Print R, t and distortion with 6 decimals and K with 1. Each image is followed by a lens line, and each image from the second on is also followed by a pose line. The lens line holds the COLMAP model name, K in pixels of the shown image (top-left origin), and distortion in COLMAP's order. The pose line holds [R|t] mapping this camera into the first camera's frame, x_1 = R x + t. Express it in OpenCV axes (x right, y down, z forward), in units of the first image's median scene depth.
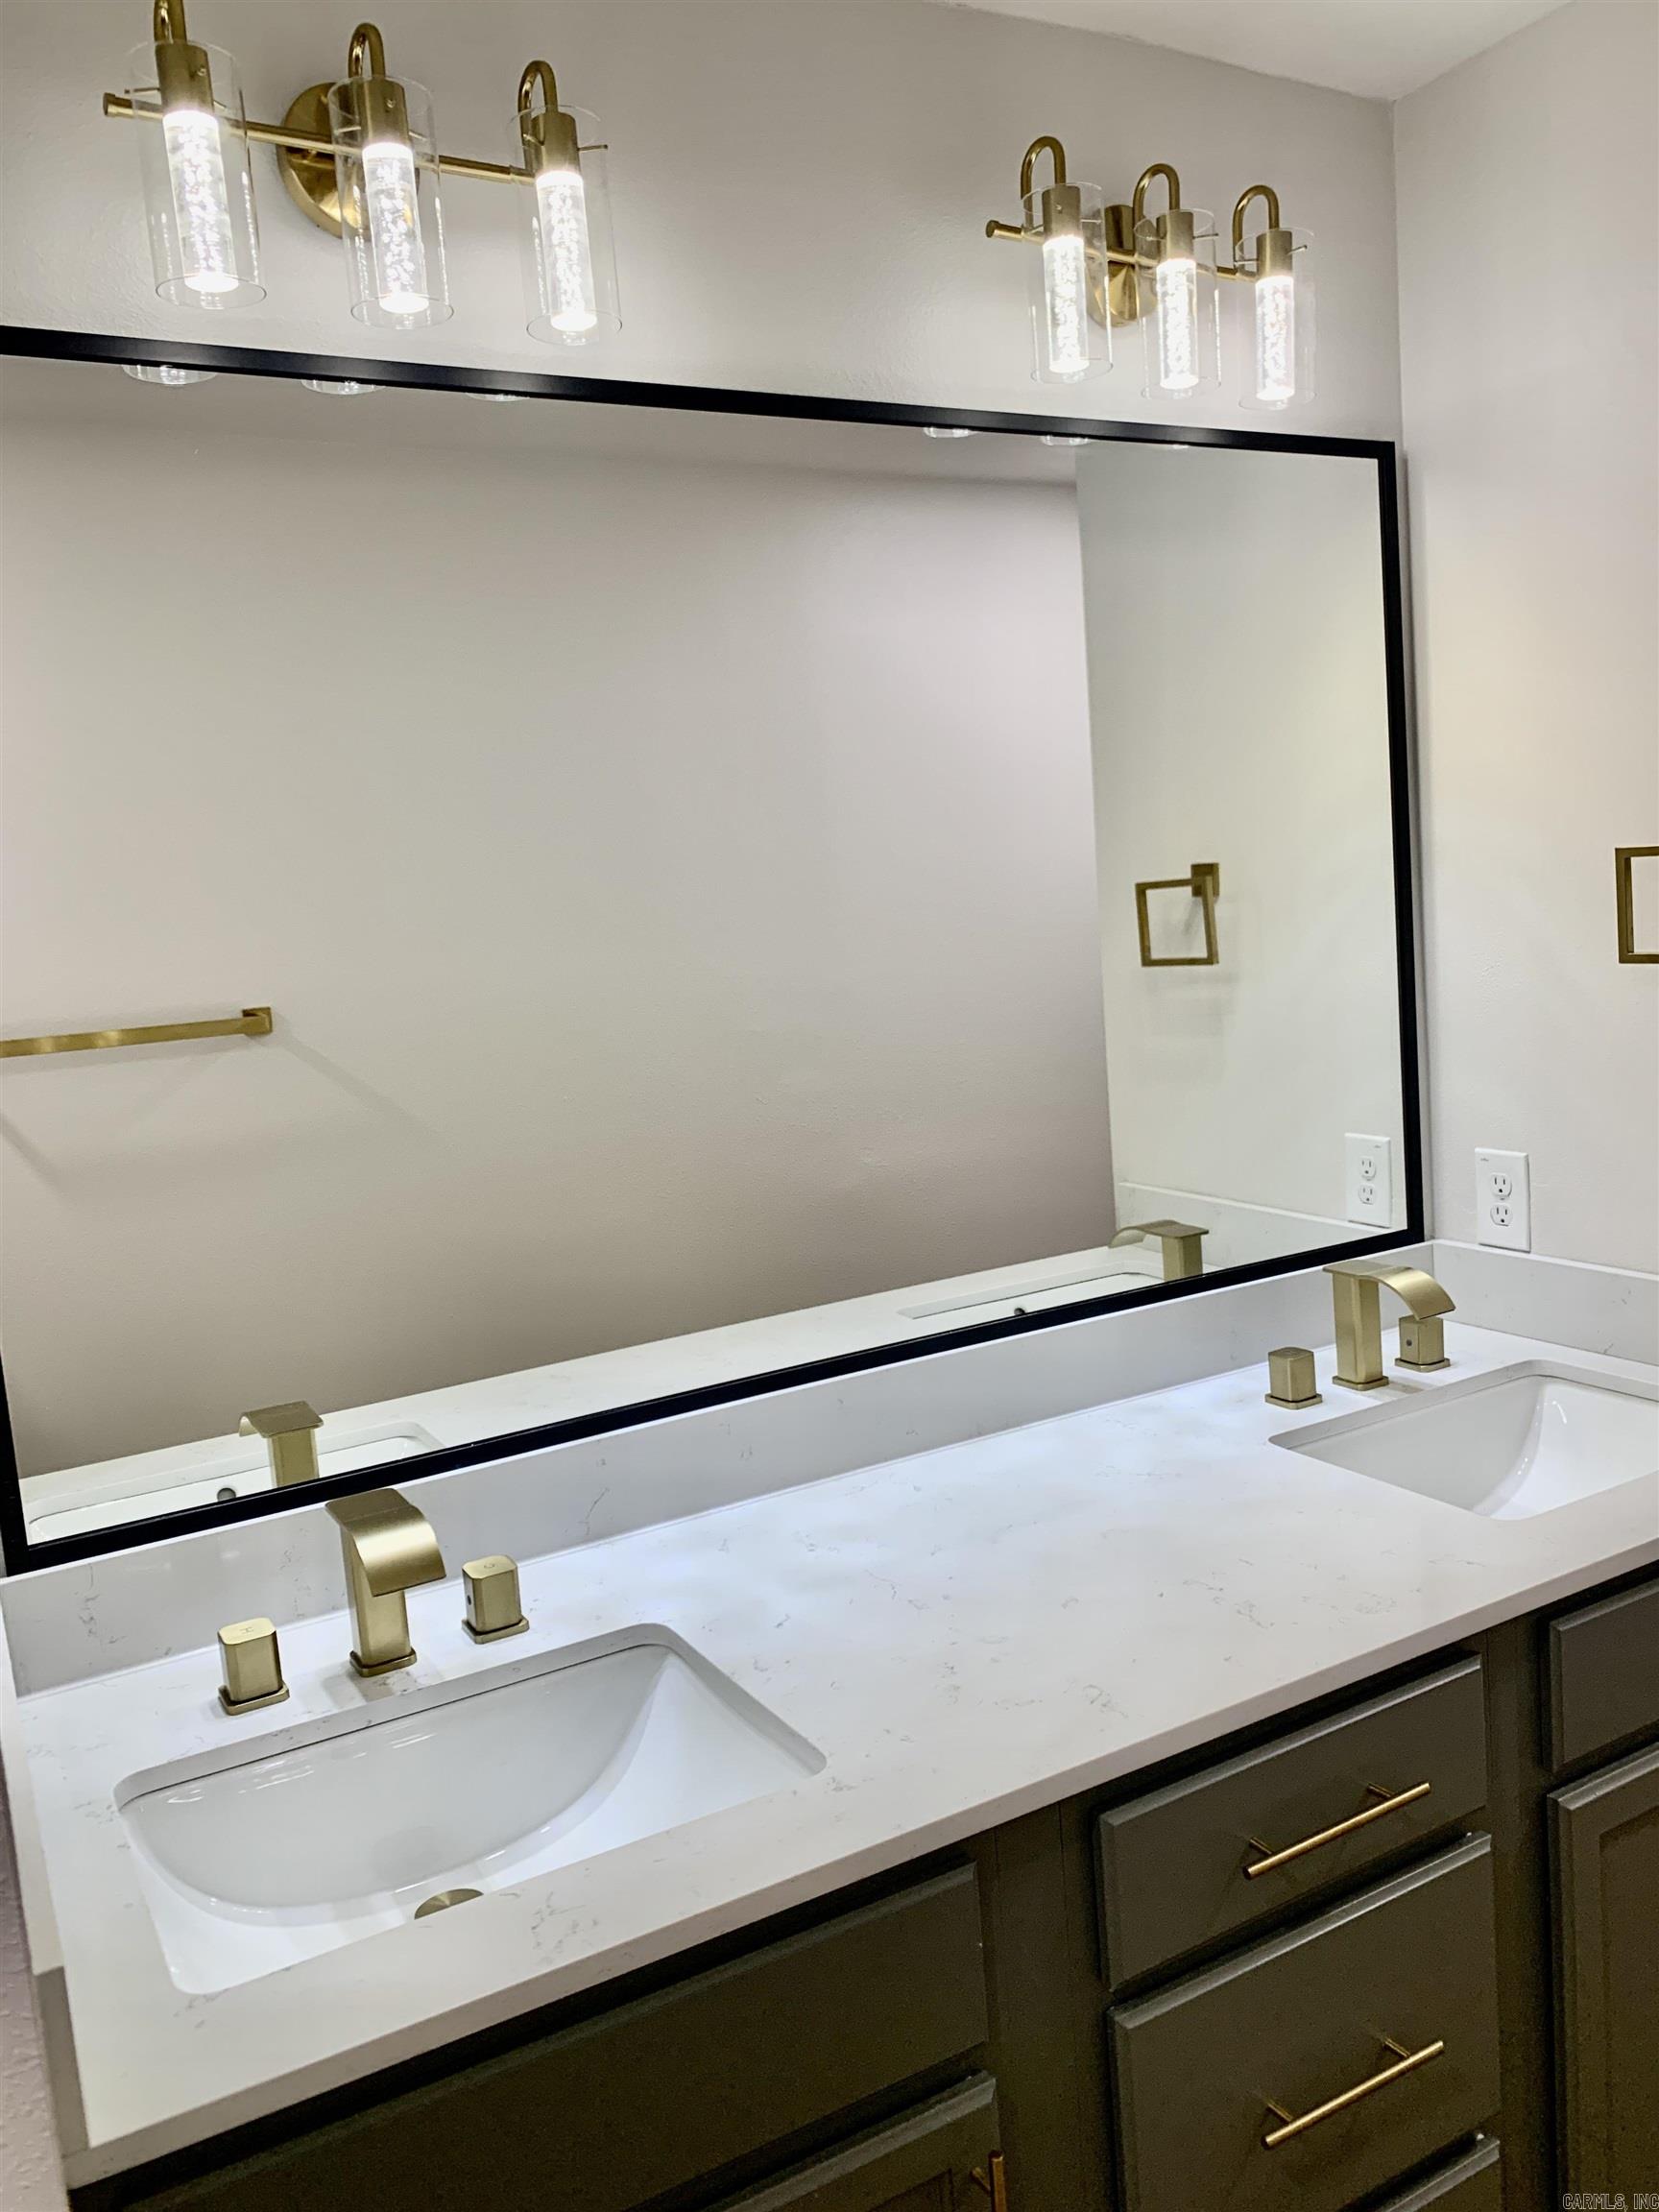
lens RADIAL K [[1701.7, 0, 829.5], [0, 1701.7, 1106.0], [0, 0, 1]] dist [0.033649, -0.041892]
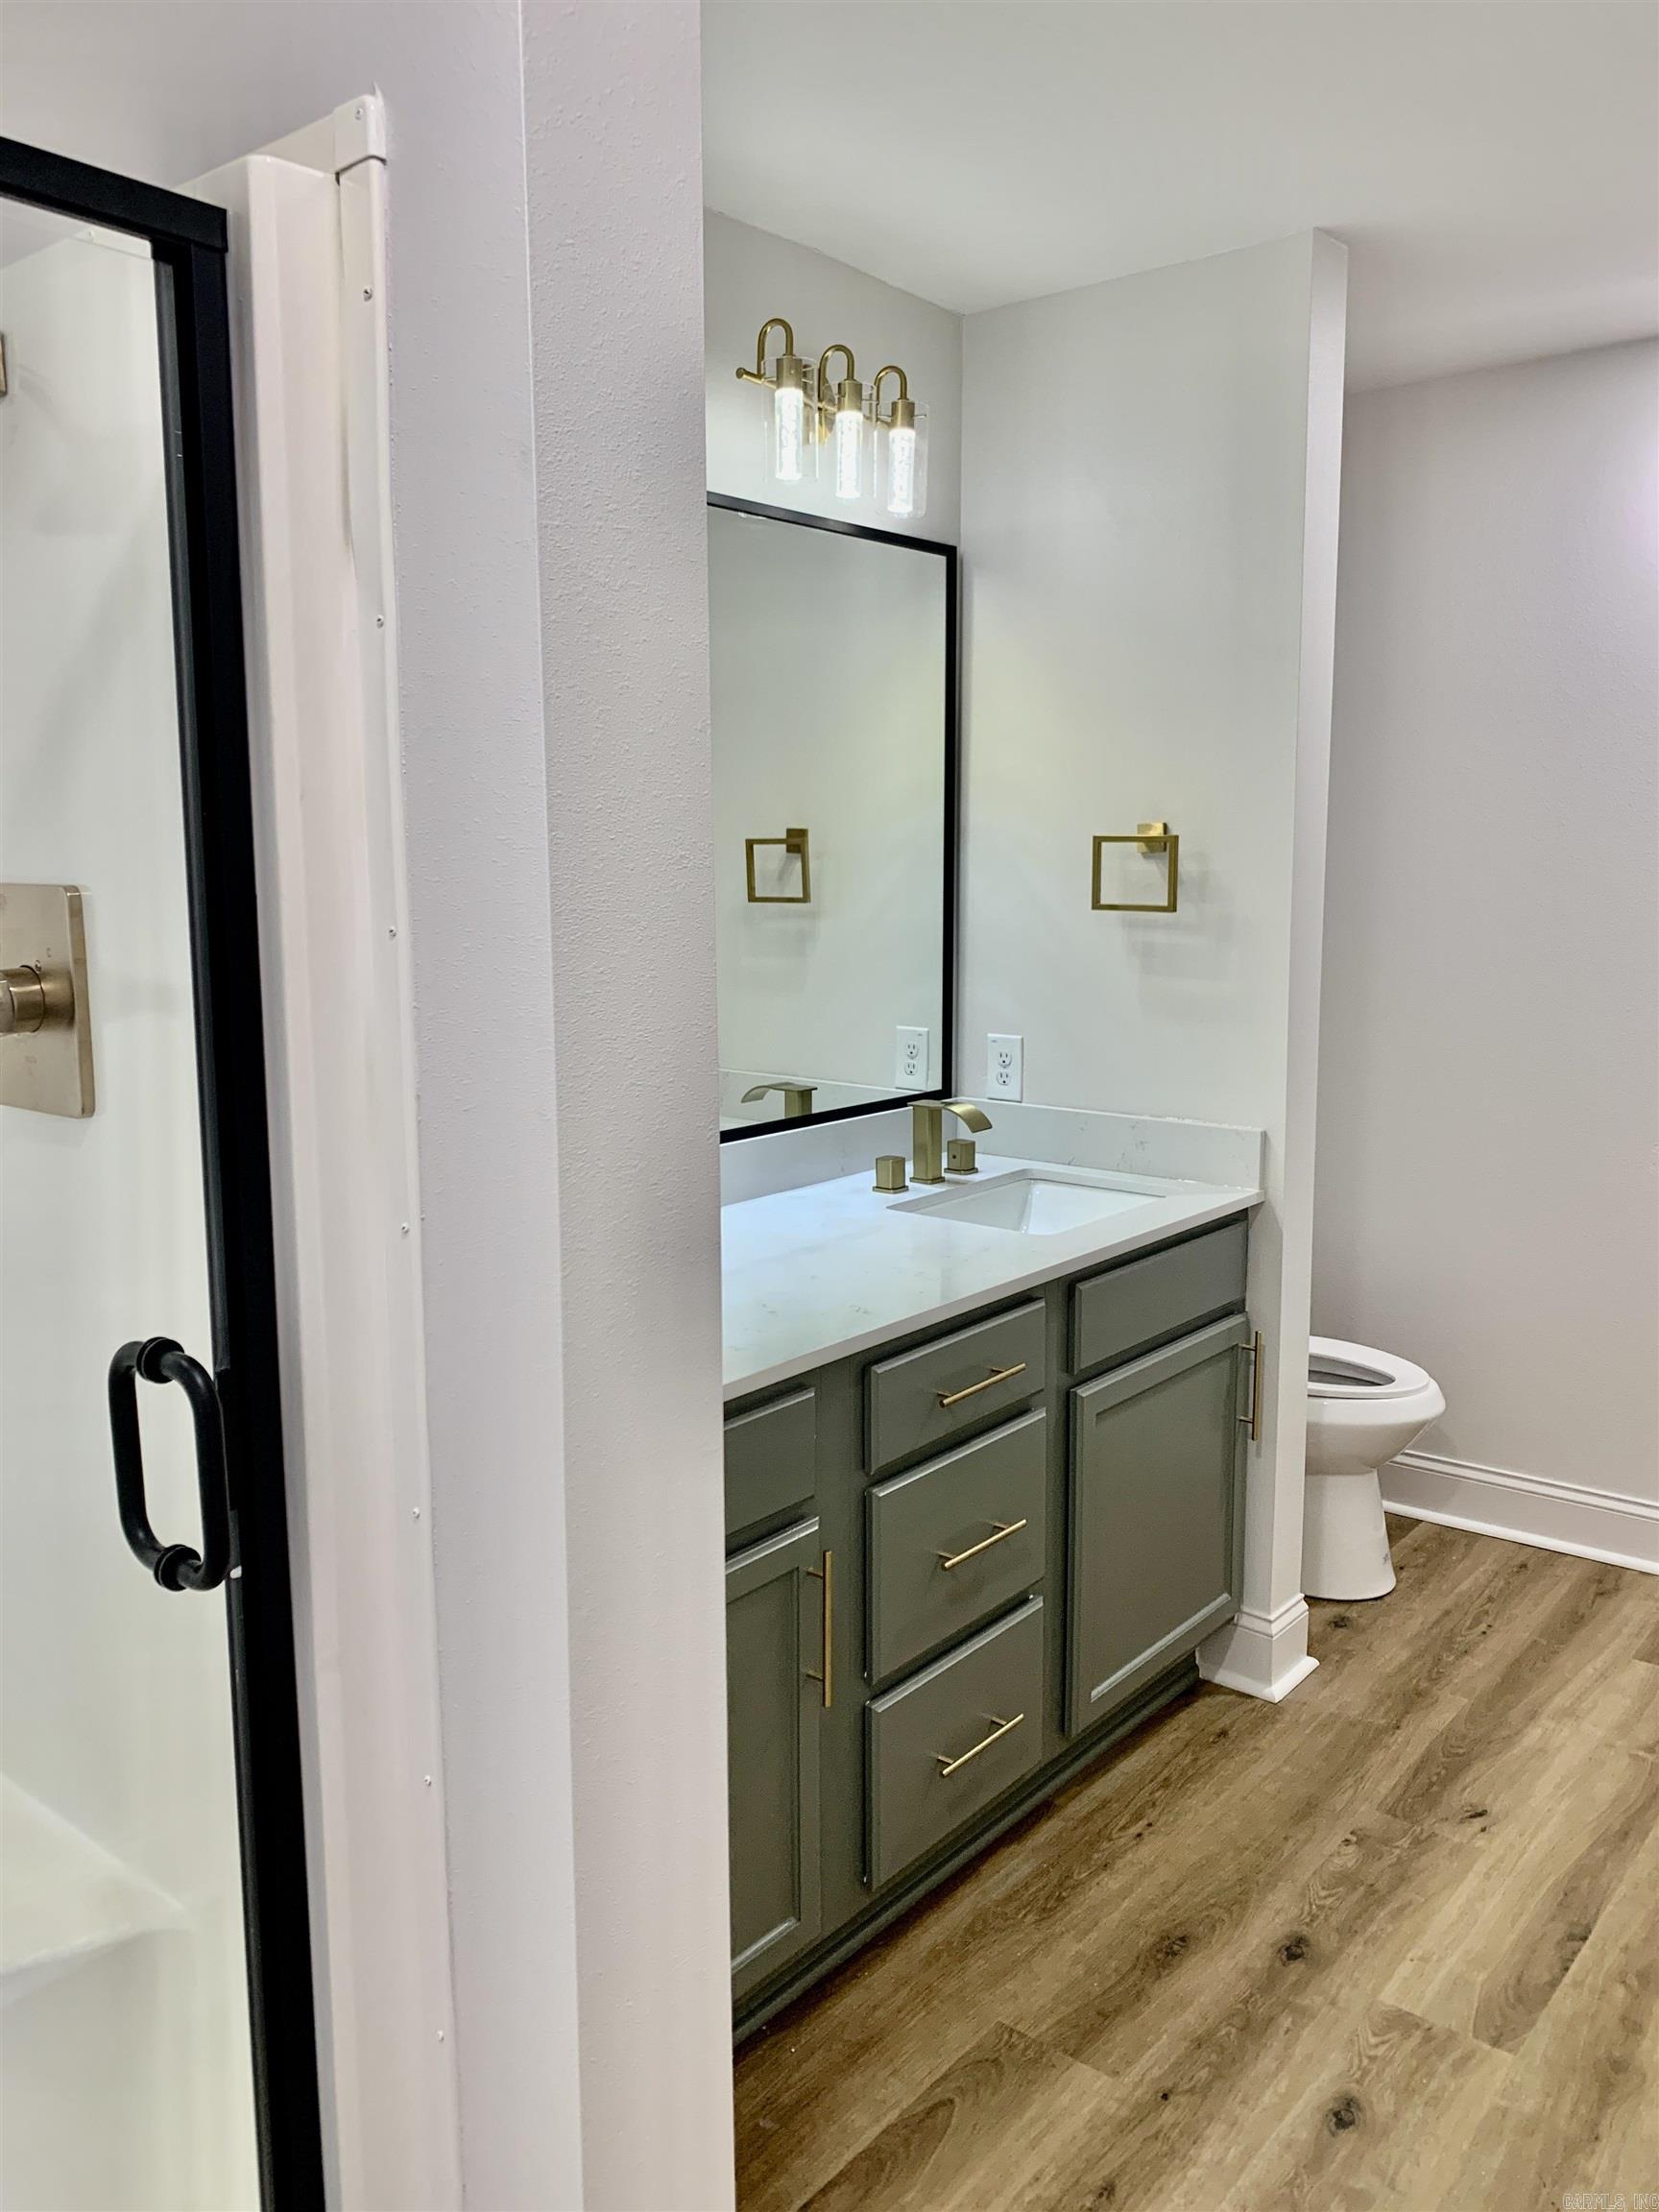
lens RADIAL K [[1745.9, 0, 839.1], [0, 1745.9, 1116.9], [0, 0, 1]] dist [0.225898, -0.631185]
pose [[0.924486, 0.016600, 0.380856, -0.350775], [-0.022594, 0.999681, 0.011273, 0.090177], [-0.380547, -0.019027, 0.924566, -0.395856]]
